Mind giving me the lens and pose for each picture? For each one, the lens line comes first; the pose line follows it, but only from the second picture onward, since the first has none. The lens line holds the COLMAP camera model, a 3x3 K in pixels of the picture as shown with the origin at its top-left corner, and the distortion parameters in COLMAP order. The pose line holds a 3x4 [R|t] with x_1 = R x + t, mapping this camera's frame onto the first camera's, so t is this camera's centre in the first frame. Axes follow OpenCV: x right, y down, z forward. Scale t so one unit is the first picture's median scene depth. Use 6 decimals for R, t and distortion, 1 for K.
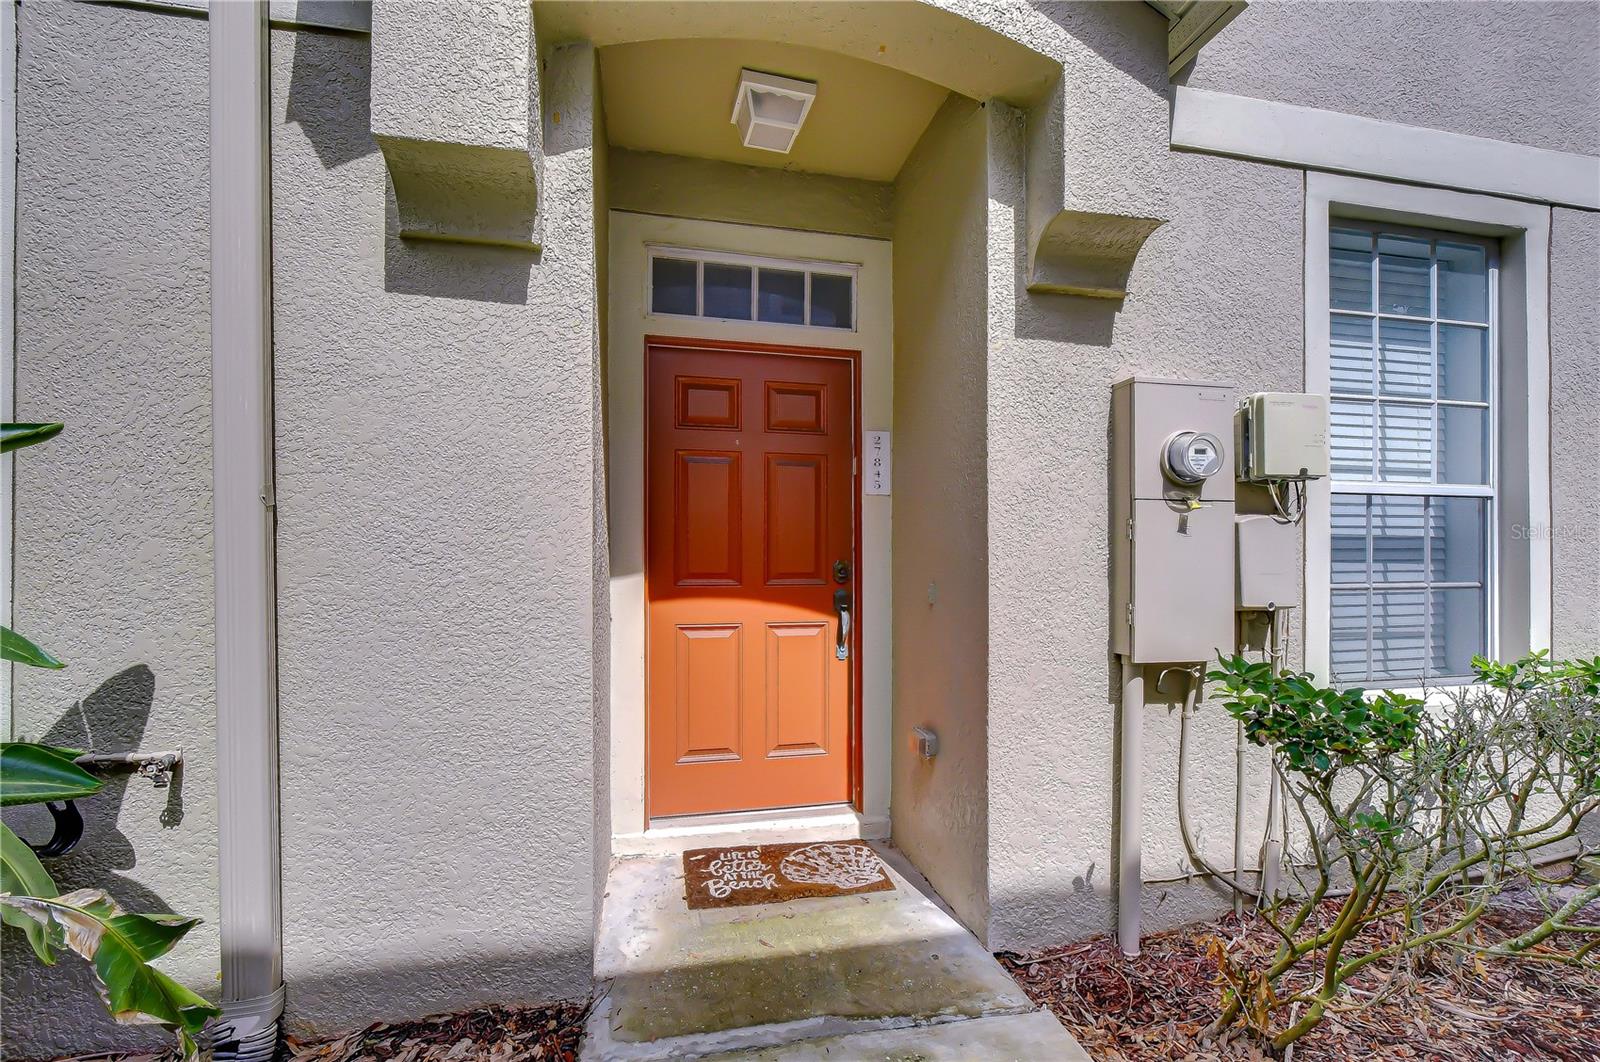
lens RADIAL K [[750.3, 0, 800.0], [0, 750.3, 531.0], [0, 0, 1]] dist [-0.002998, -0.001322]
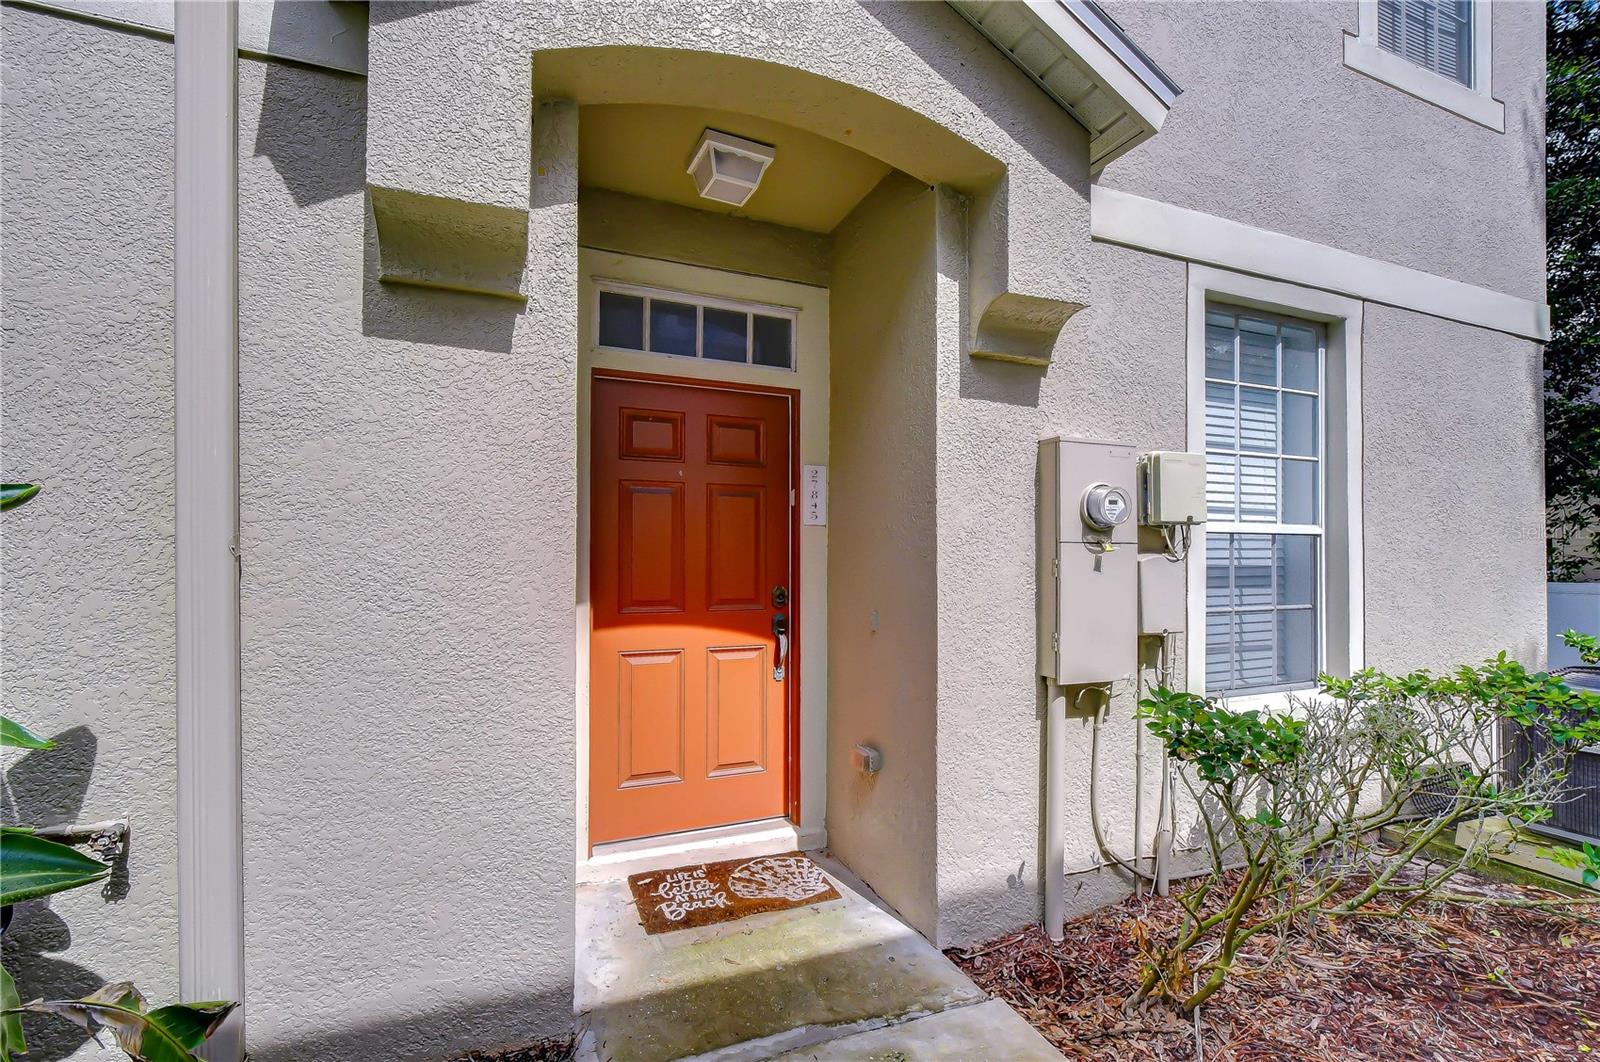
lens RADIAL K [[732.3, 0, 824.1], [0, 732.3, 532.5], [0, 0, 1]] dist [0.003706, -0.005698]
pose [[0.984091, 0.004294, 0.177613, -0.108078], [-0.002800, 0.999959, -0.008662, -0.045910], [-0.177642, 0.008027, 0.984062, -0.042840]]
